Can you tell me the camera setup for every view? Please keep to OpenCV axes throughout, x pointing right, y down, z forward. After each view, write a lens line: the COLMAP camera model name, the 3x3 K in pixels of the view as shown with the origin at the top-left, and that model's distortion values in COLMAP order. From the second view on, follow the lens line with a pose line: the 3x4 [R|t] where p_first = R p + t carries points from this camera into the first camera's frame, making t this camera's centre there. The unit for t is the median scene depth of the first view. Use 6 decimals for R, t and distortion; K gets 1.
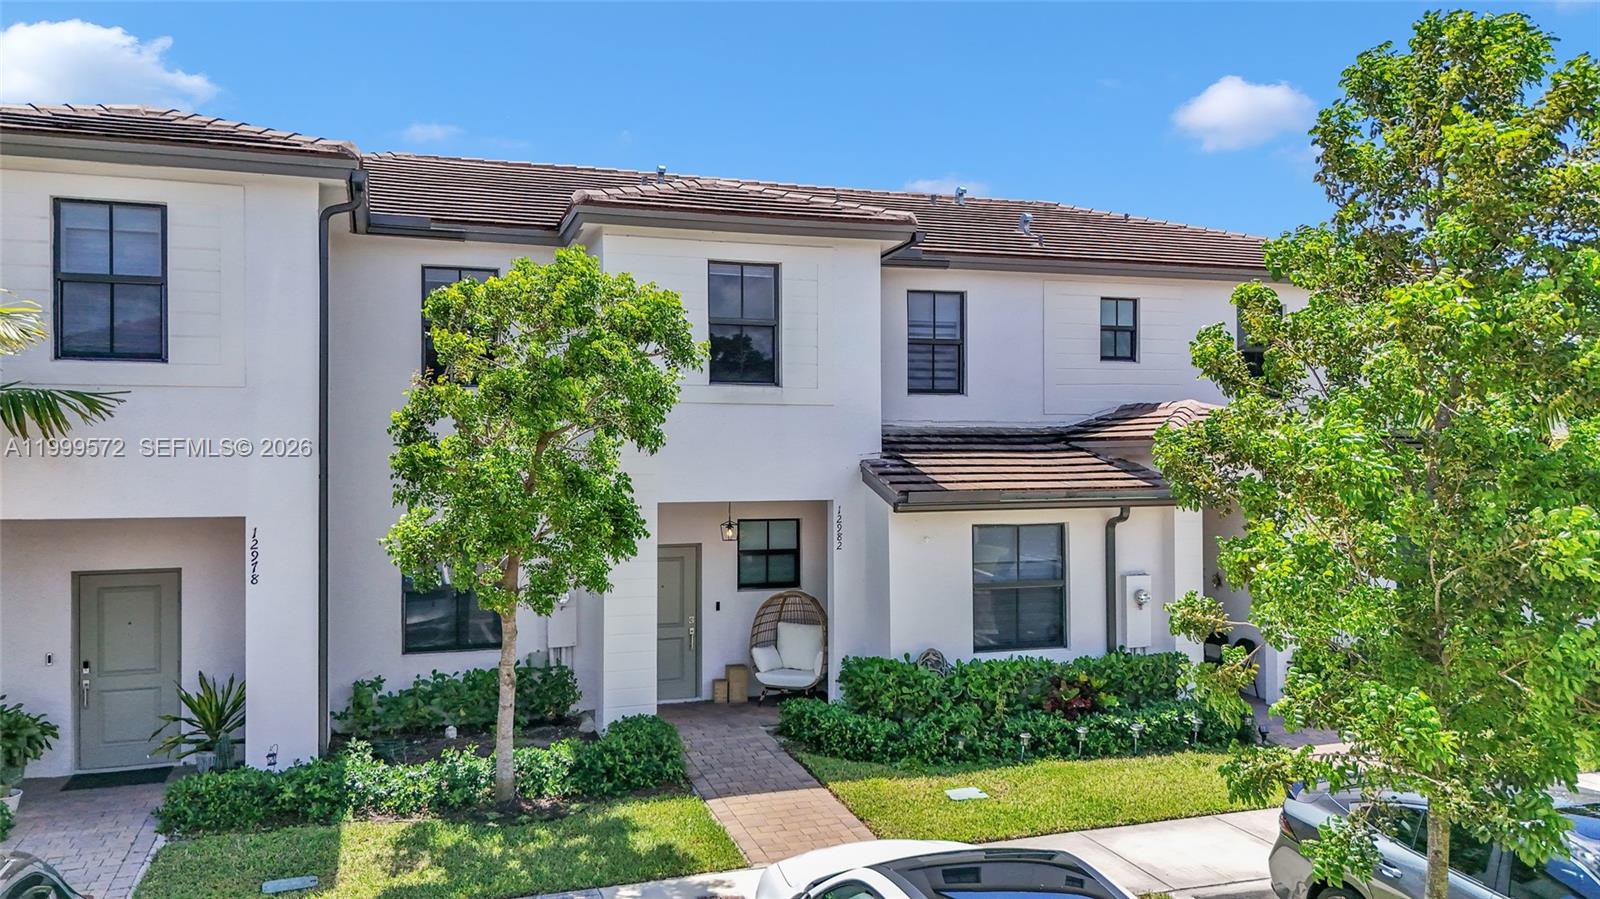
lens RADIAL K [[1153.6, 0, 790.9], [0, 1153.6, 446.5], [0, 0, 1]] dist [0.038716, -0.000842]
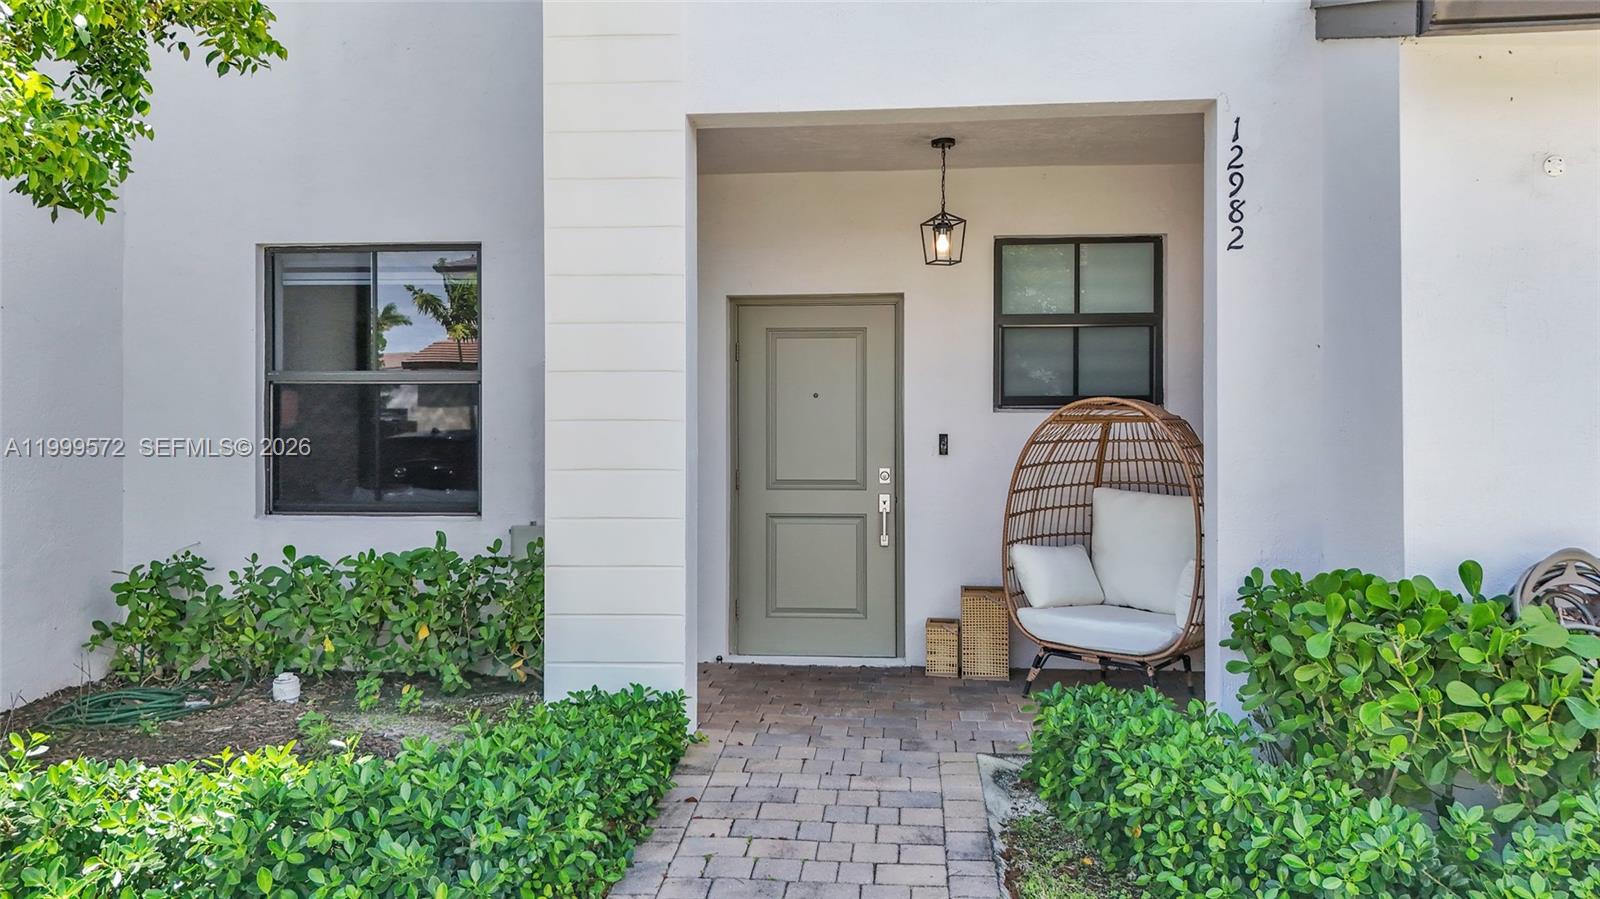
lens RADIAL K [[1208.6, 0, 791.6], [0, 1208.6, 406.8], [0, 0, 1]] dist [0.029997, -0.002495]
pose [[0.918430, 0.001810, -0.395579, 0.063960], [0.002869, 0.999933, 0.011236, 0.131303], [0.395572, -0.011454, 0.918363, 0.635367]]
